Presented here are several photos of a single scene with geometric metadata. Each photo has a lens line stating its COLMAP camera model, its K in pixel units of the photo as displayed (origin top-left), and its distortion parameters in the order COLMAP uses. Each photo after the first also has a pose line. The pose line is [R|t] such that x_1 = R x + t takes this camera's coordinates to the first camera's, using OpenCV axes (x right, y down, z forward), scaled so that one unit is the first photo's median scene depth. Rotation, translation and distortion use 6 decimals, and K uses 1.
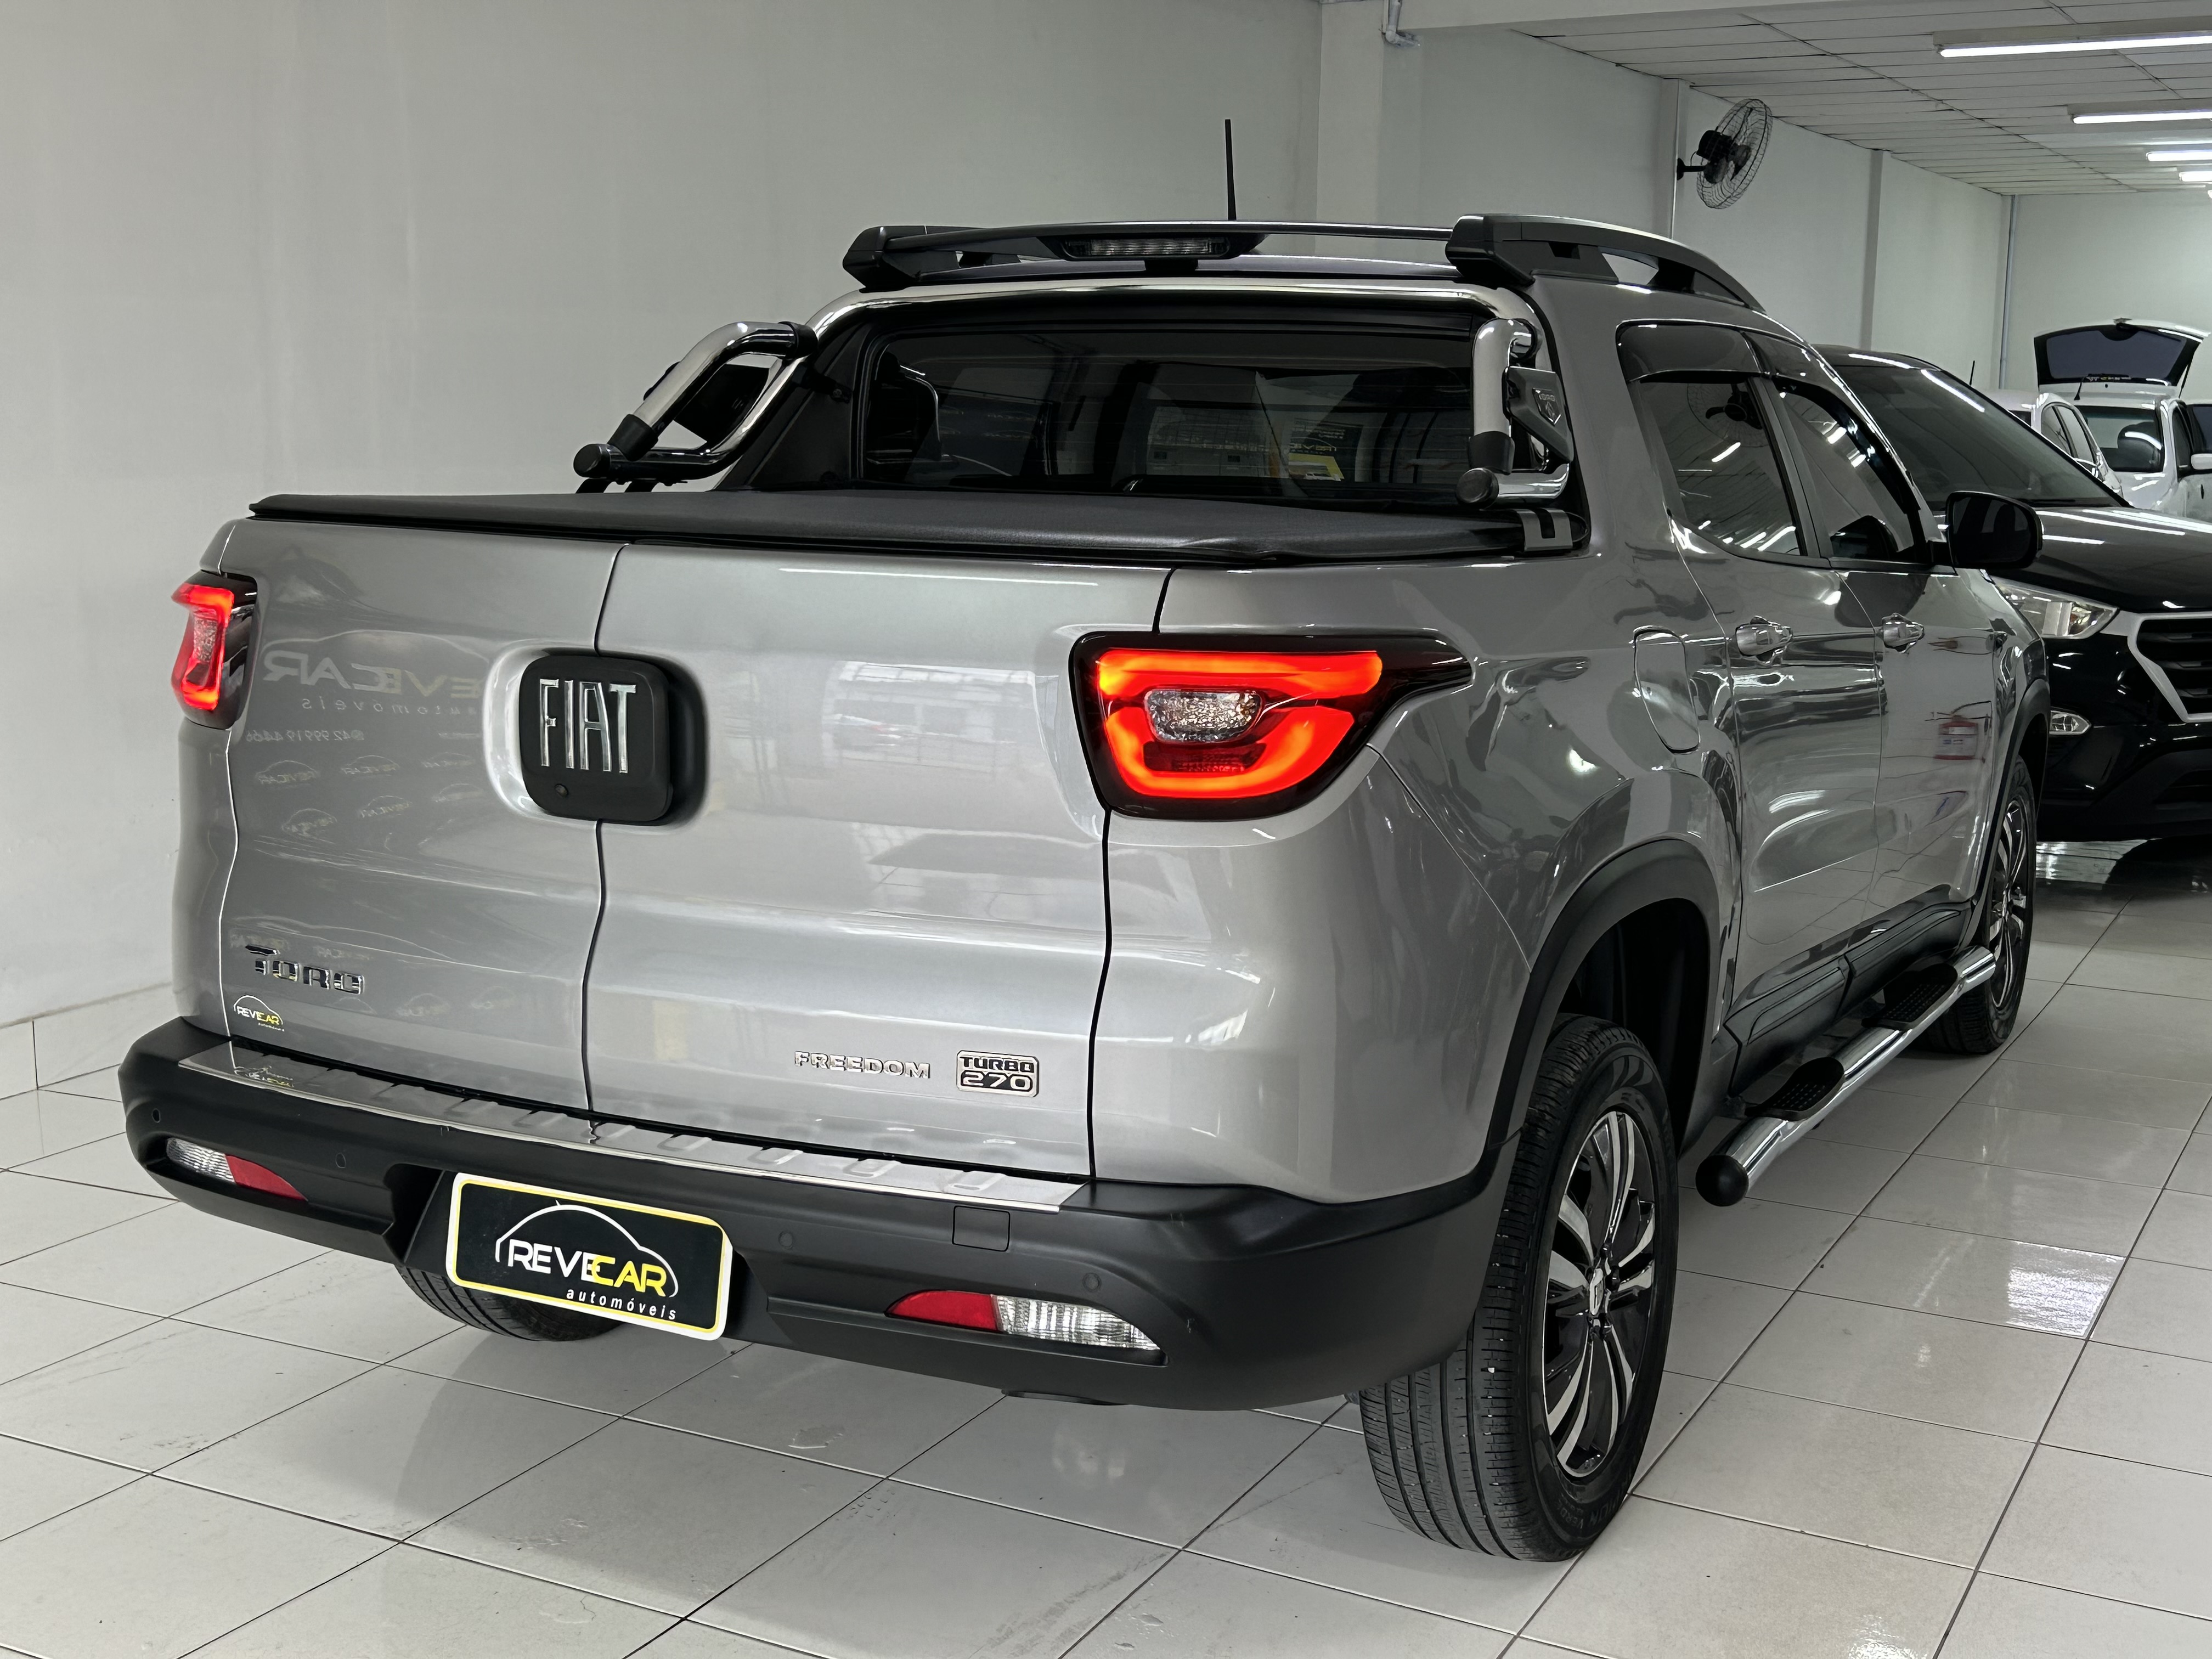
lens RADIAL K [[2704.0, 0, 1105.2], [0, 2704.0, 853.4], [0, 0, 1]] dist [0.067975, 0.000000]
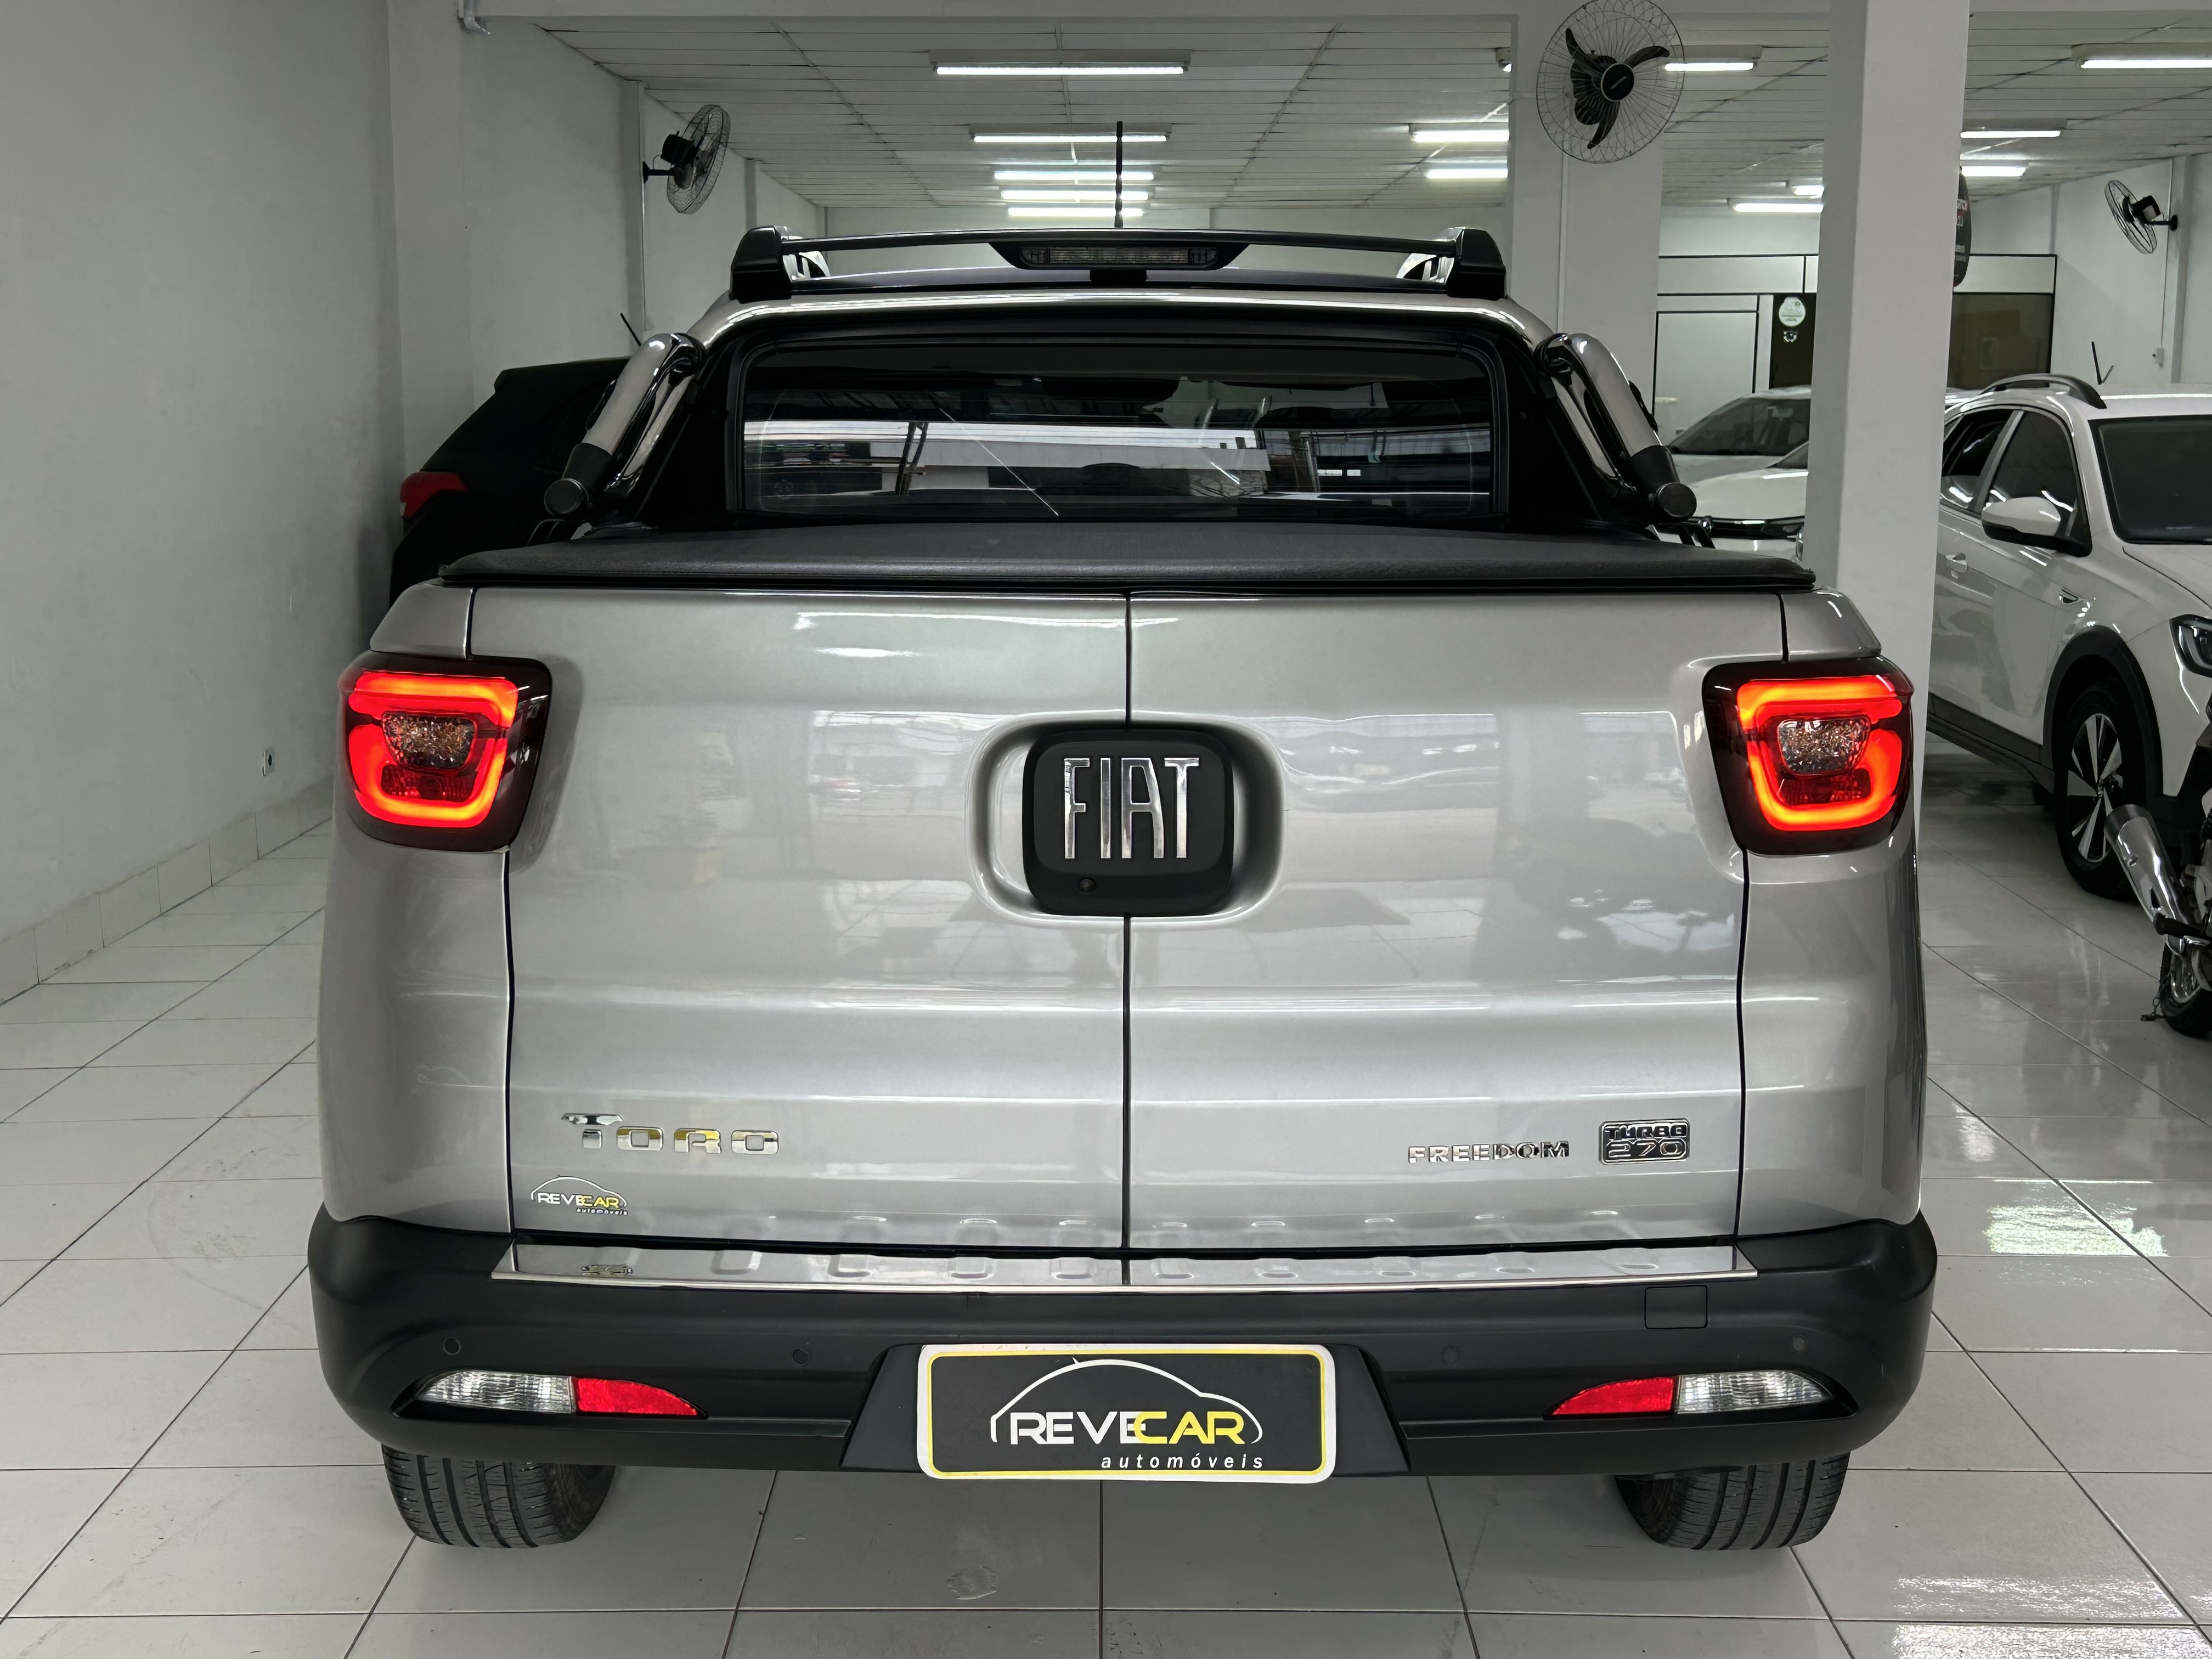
lens RADIAL K [[2704.0, 0, 1092.7], [0, 2704.0, 864.6], [0, 0, 1]] dist [0.067975, 0.000000]
pose [[0.885816, -0.090676, 0.455092, -0.574760], [0.088849, 0.995720, 0.025456, -0.050148], [-0.455452, 0.017885, 0.890081, 0.225758]]
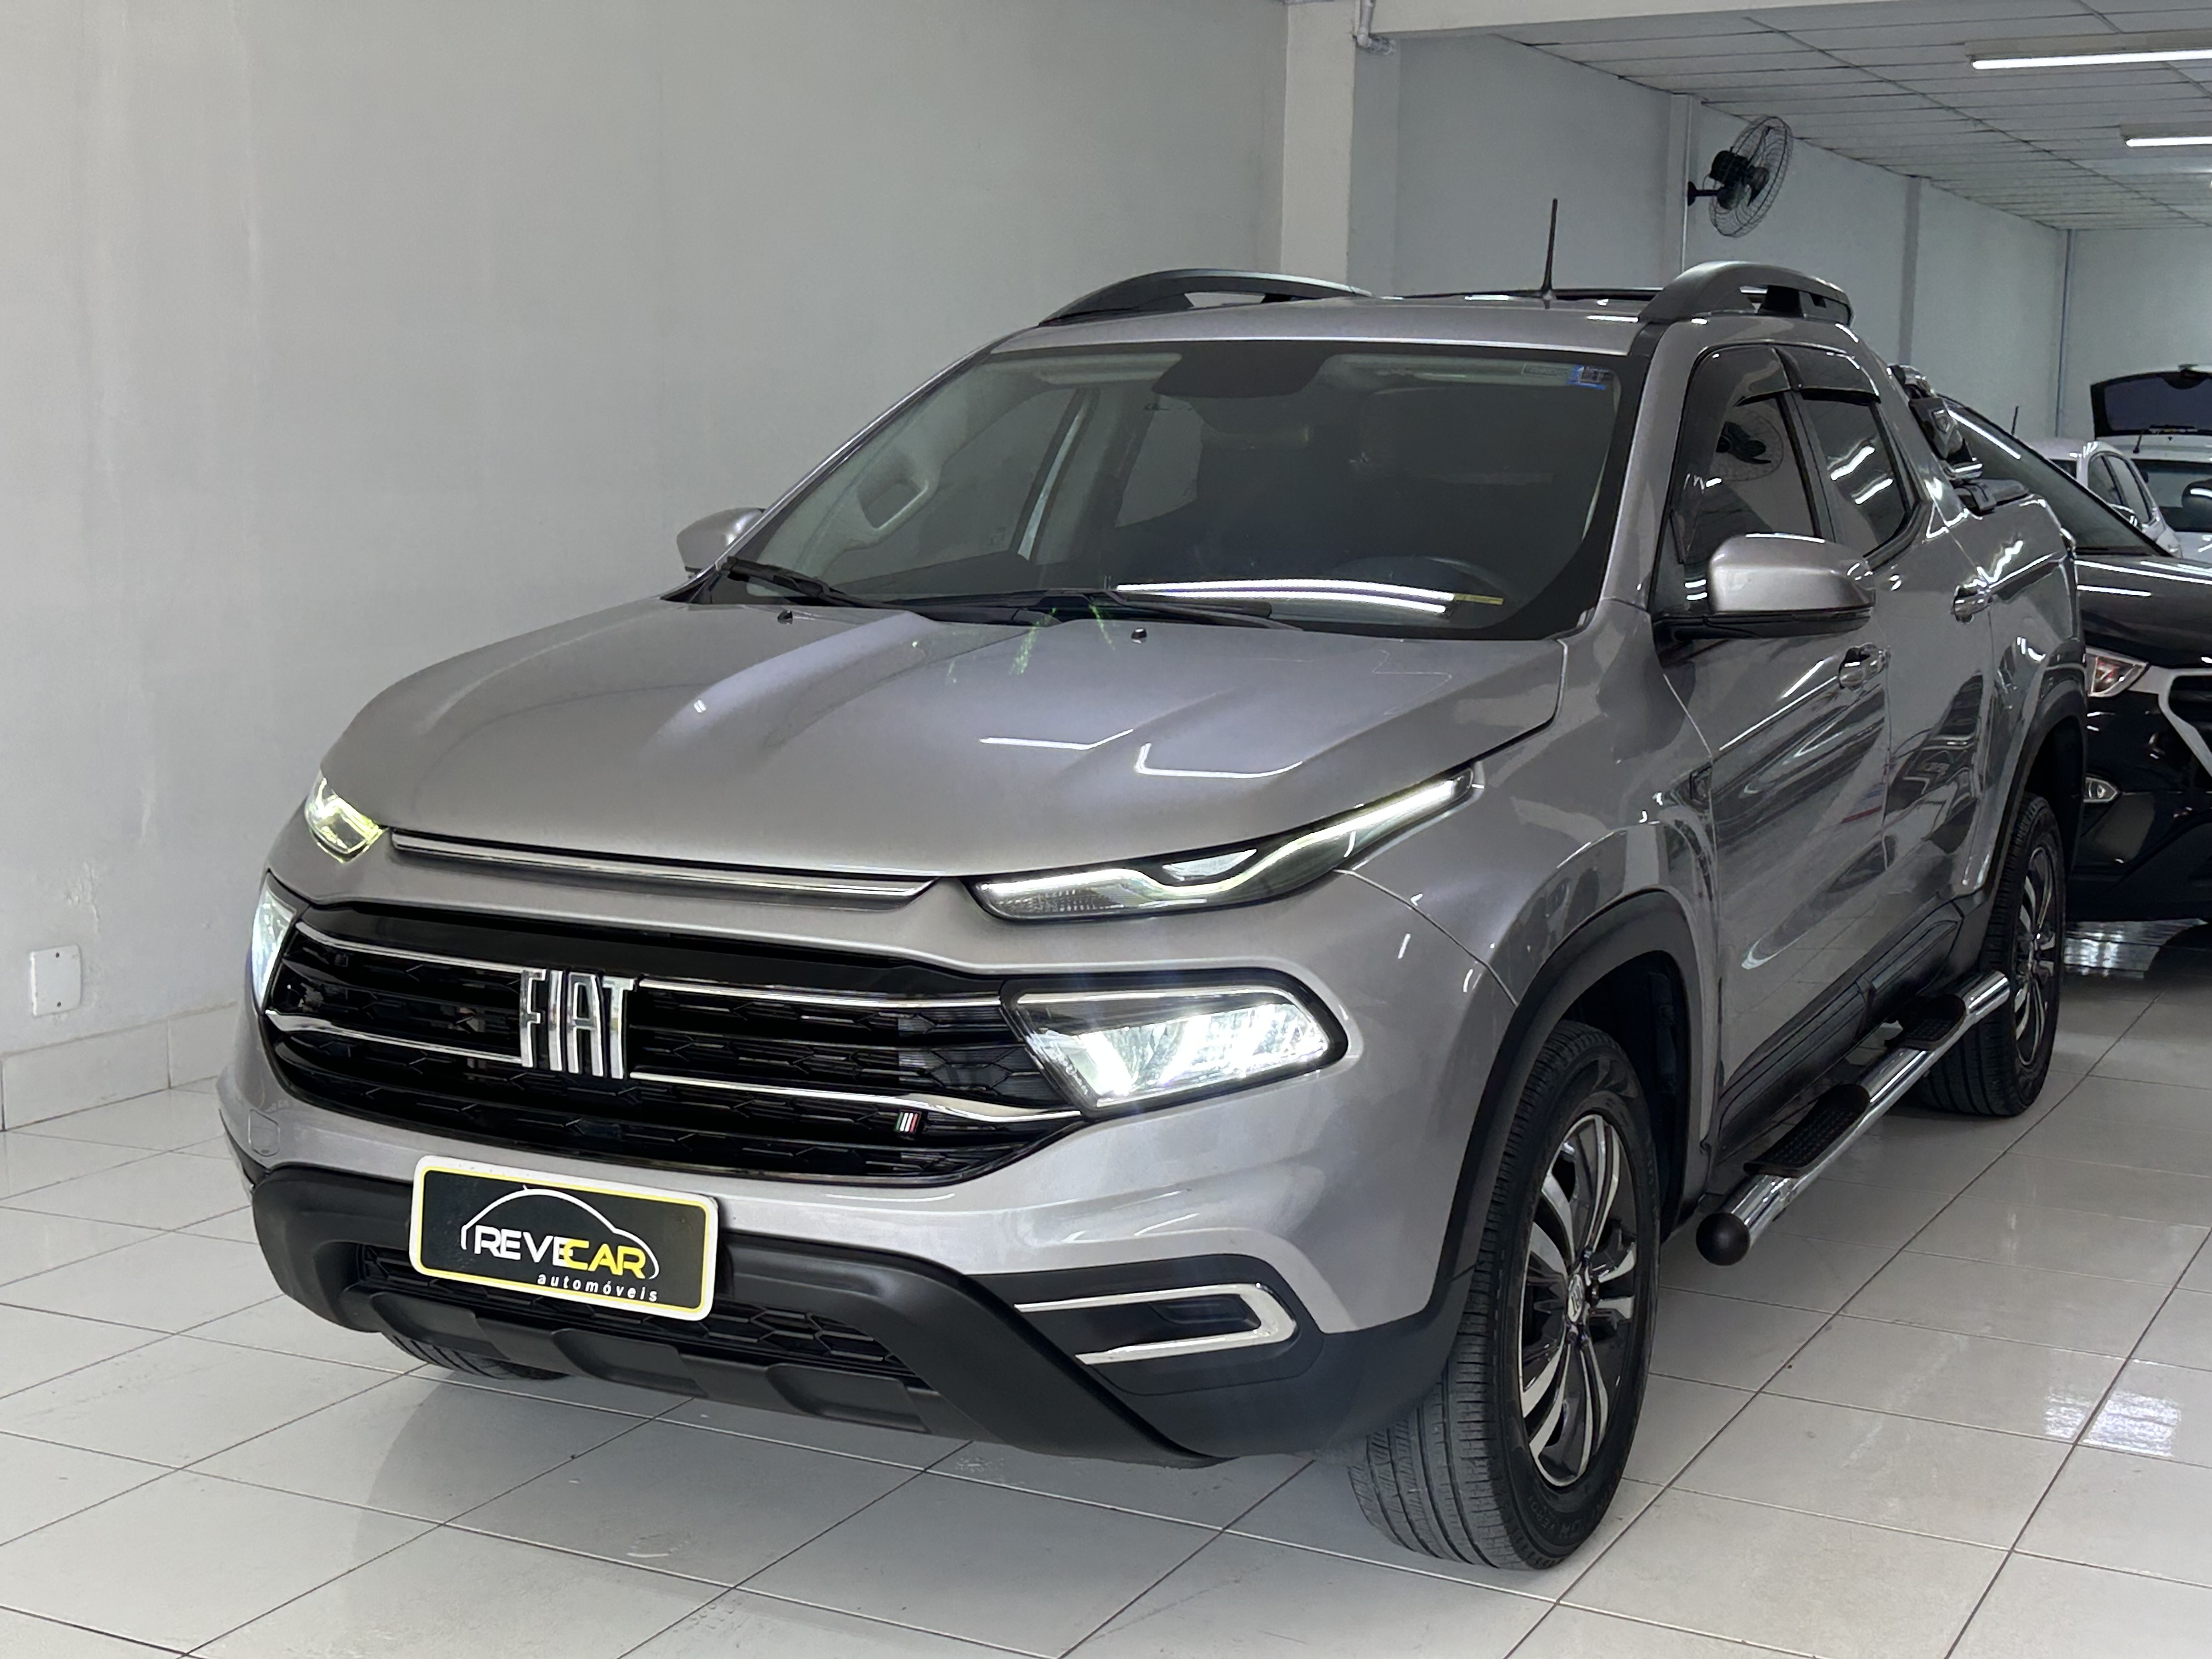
lens RADIAL K [[3152.9, 0, 1125.5], [0, 3152.9, 831.1], [0, 0, 1]] dist [0.162668, 0.000000]
pose [[0.999533, 0.008206, 0.029440, -0.020473], [-0.006765, 0.998789, -0.048724, 0.054375], [-0.029804, 0.048502, 0.998378, -0.163024]]
